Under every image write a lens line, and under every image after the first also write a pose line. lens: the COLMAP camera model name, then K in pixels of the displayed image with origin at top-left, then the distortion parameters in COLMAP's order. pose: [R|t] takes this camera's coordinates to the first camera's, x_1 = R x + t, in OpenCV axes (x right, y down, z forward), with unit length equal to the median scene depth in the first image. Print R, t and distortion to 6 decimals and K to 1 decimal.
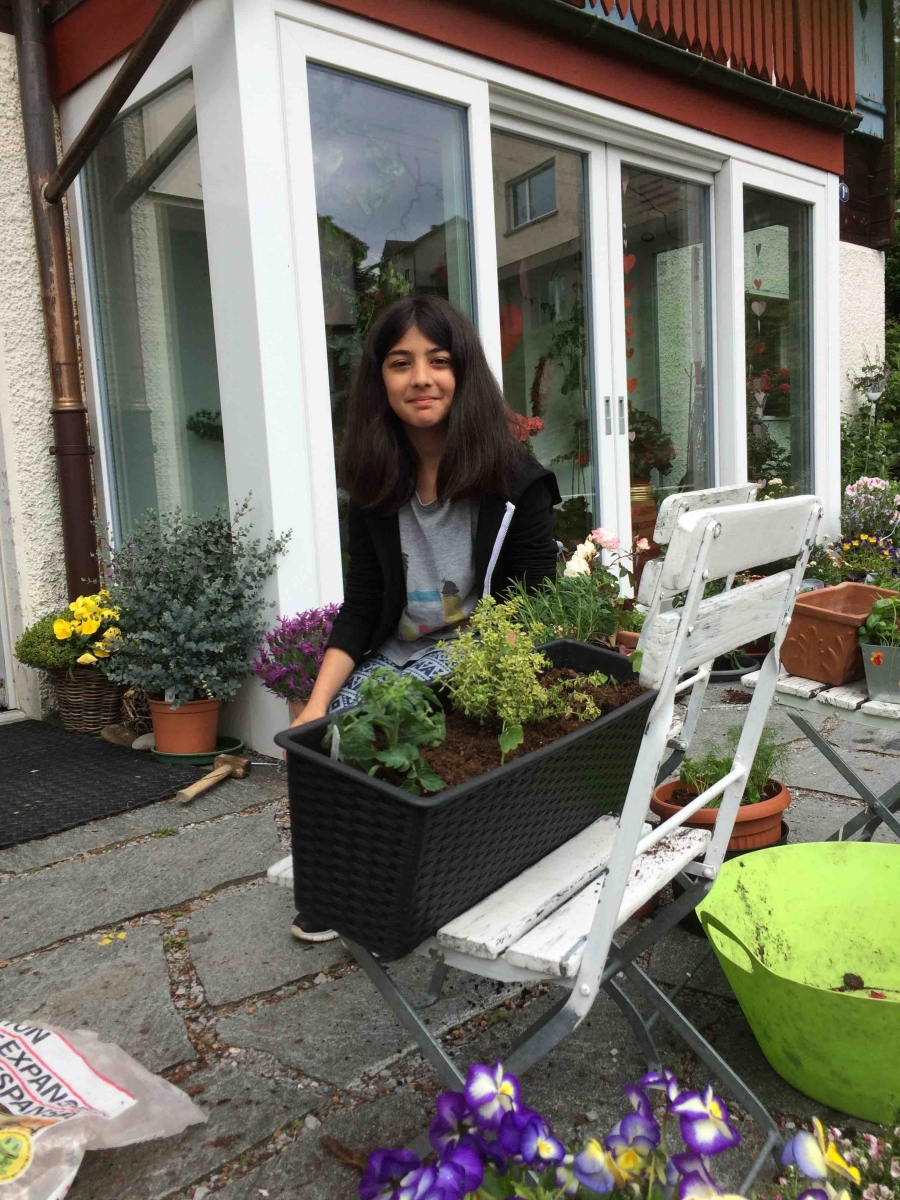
lens RADIAL K [[1029.6, 0, 454.0], [0, 1029.6, 588.0], [0, 0, 1]] dist [0.089836, -0.122227]
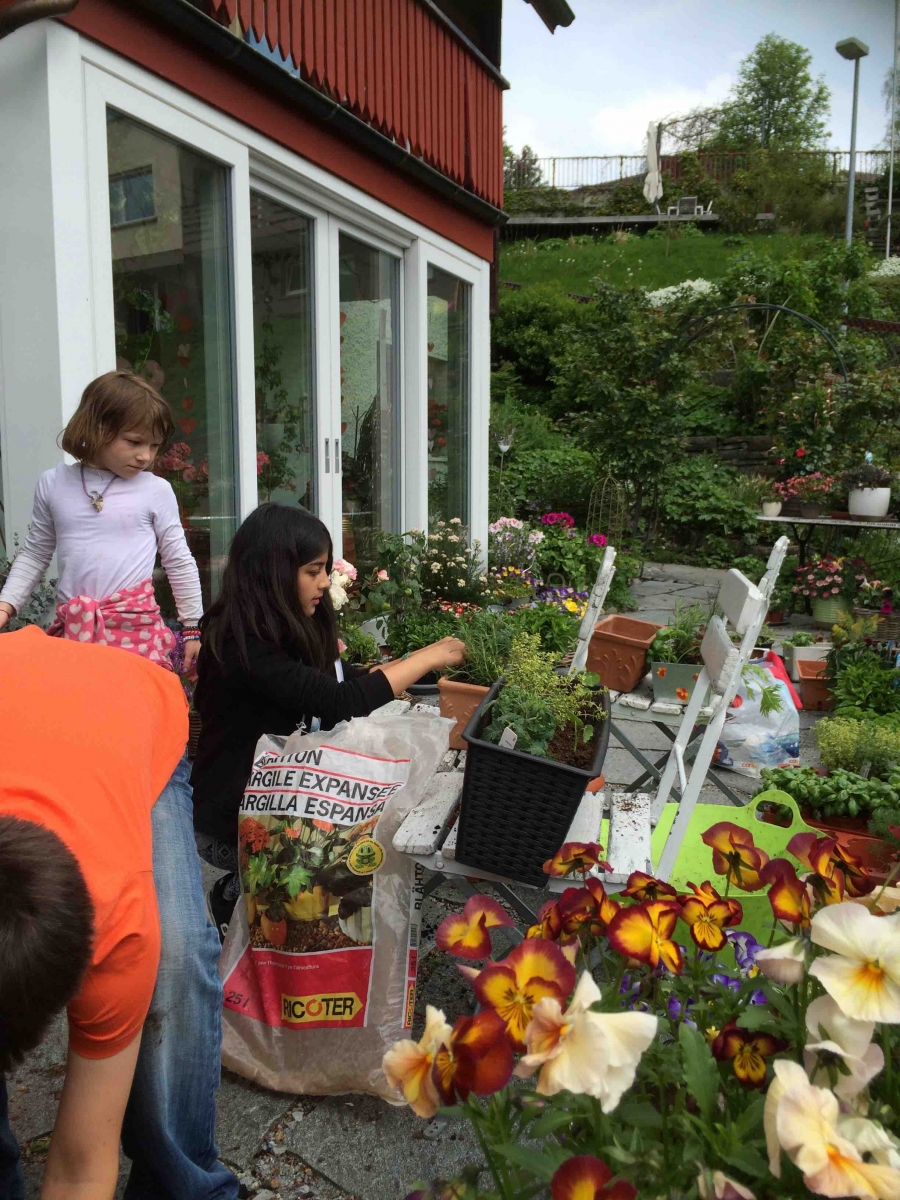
lens RADIAL K [[1029.6, 0, 453.0], [0, 1029.6, 589.9], [0, 0, 1]] dist [0.089836, -0.122227]
pose [[0.913156, 0.013657, 0.407382, -0.229794], [-0.008384, 0.999856, -0.014726, -0.010649], [-0.407524, 0.010031, 0.913139, -0.081279]]
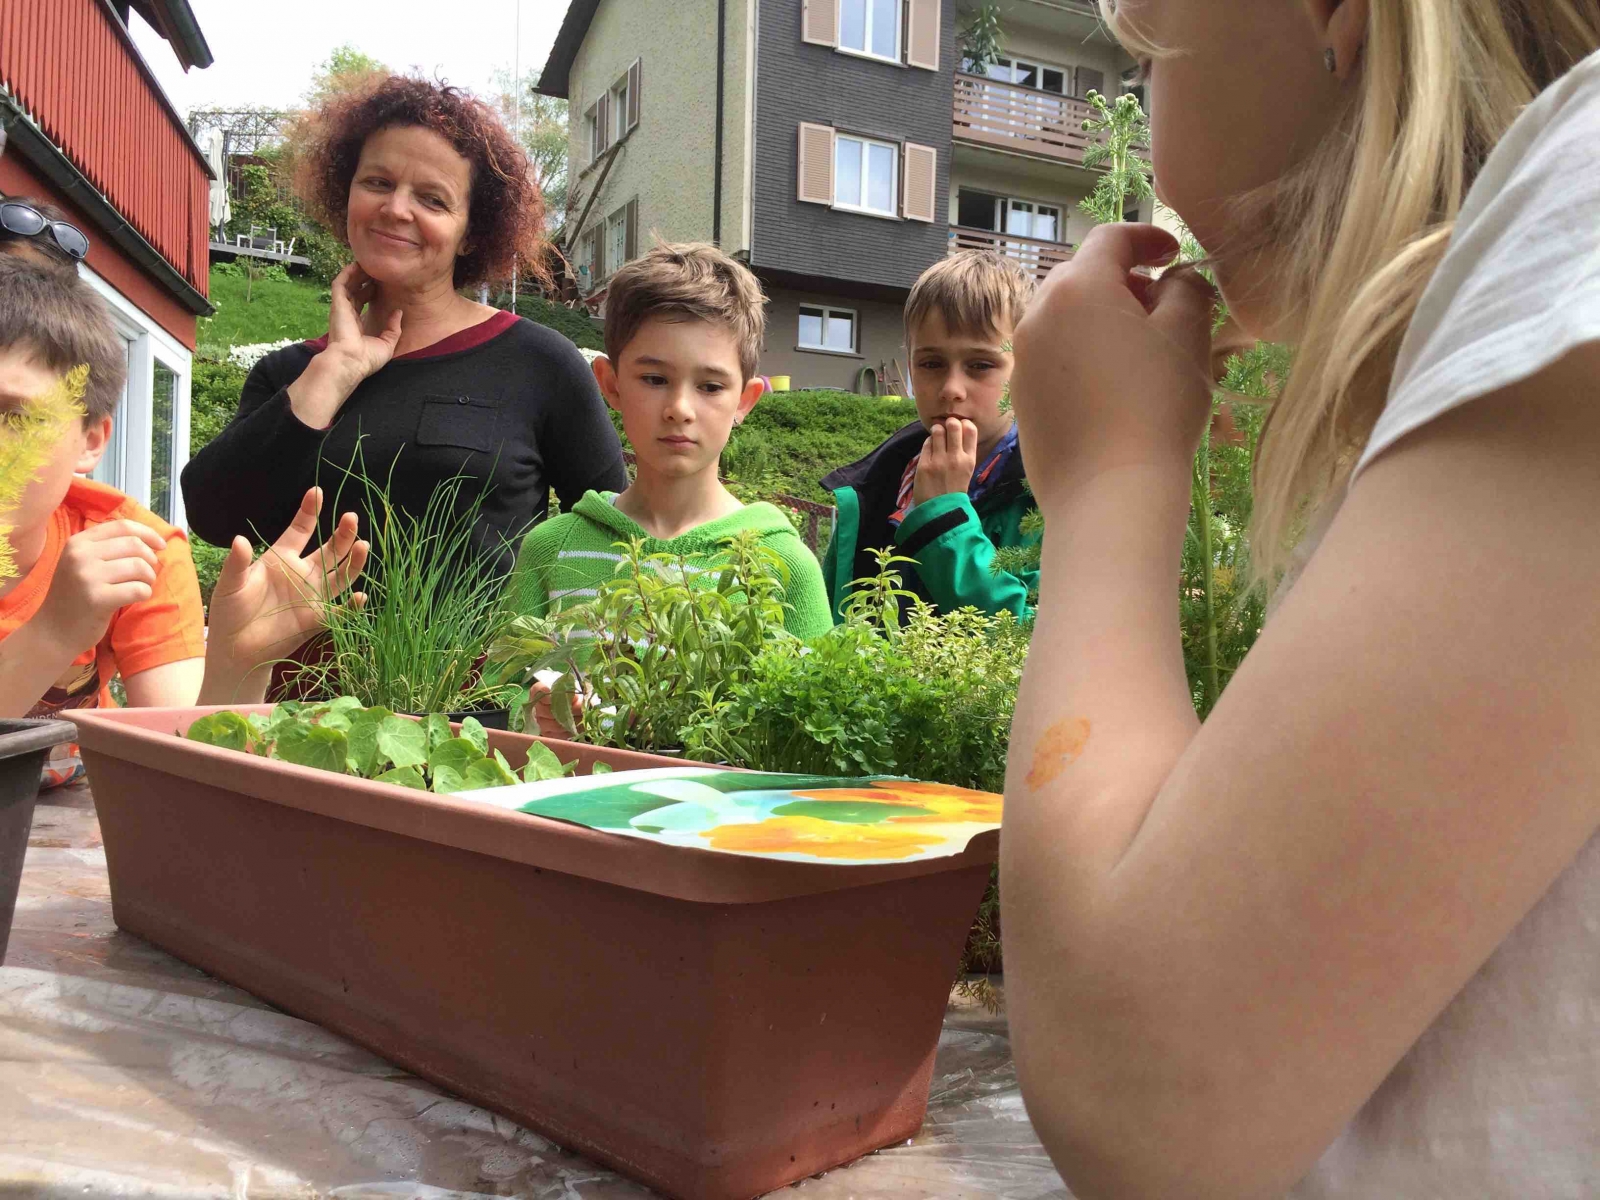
lens RADIAL K [[1372.8, 0, 798.5], [0, 1372.8, 597.0], [0, 0, 1]] dist [0.089836, -0.122227]
pose [[0.500767, 0.074314, 0.862386, -0.899384], [0.027934, 0.994401, -0.101911, 0.047723], [-0.865131, 0.075124, 0.495887, -0.420536]]
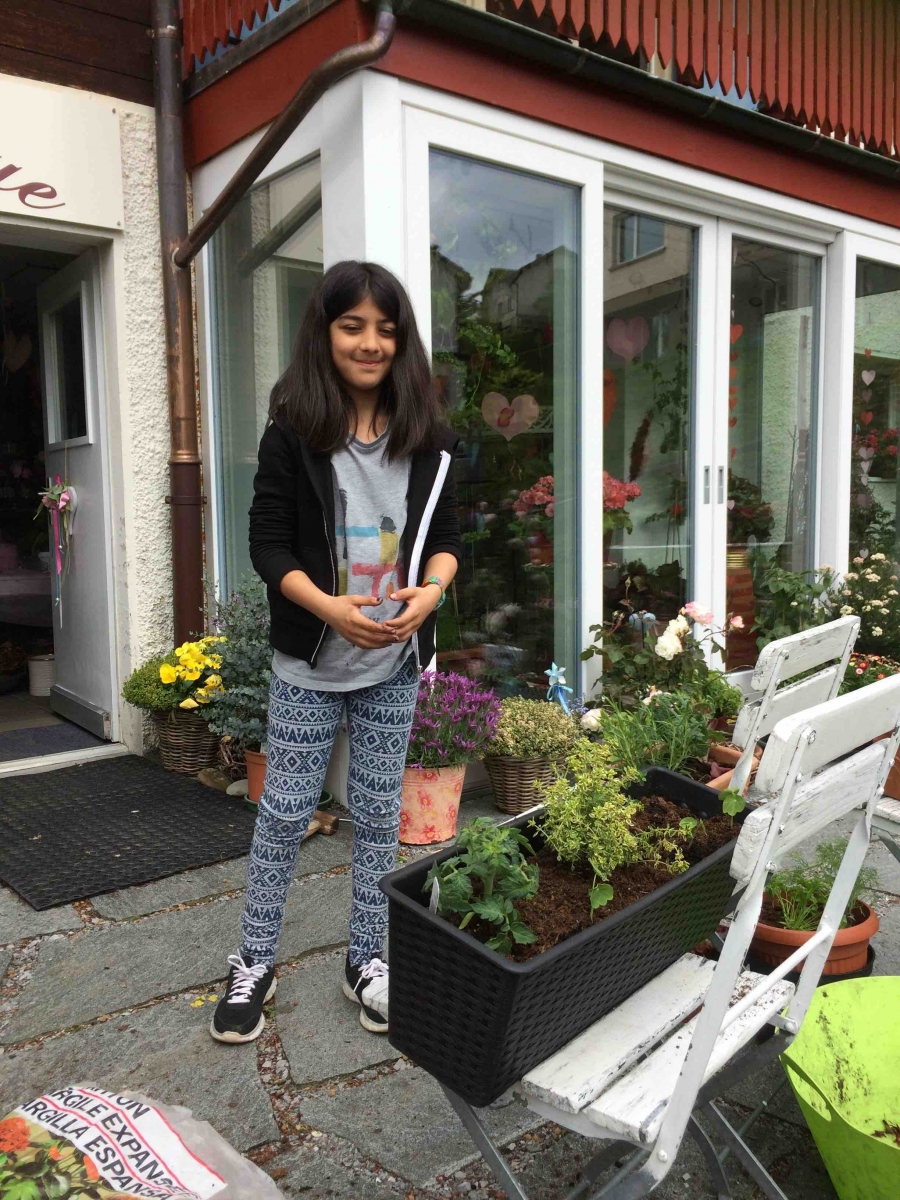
lens RADIAL K [[1029.6, 0, 453.1], [0, 1029.6, 592.7], [0, 0, 1]] dist [0.089836, -0.122227]
pose [[0.995088, 0.049749, -0.085581, -0.005729], [-0.051674, 0.998455, -0.020427, -0.038832], [0.084433, 0.024749, 0.996122, -0.019449]]
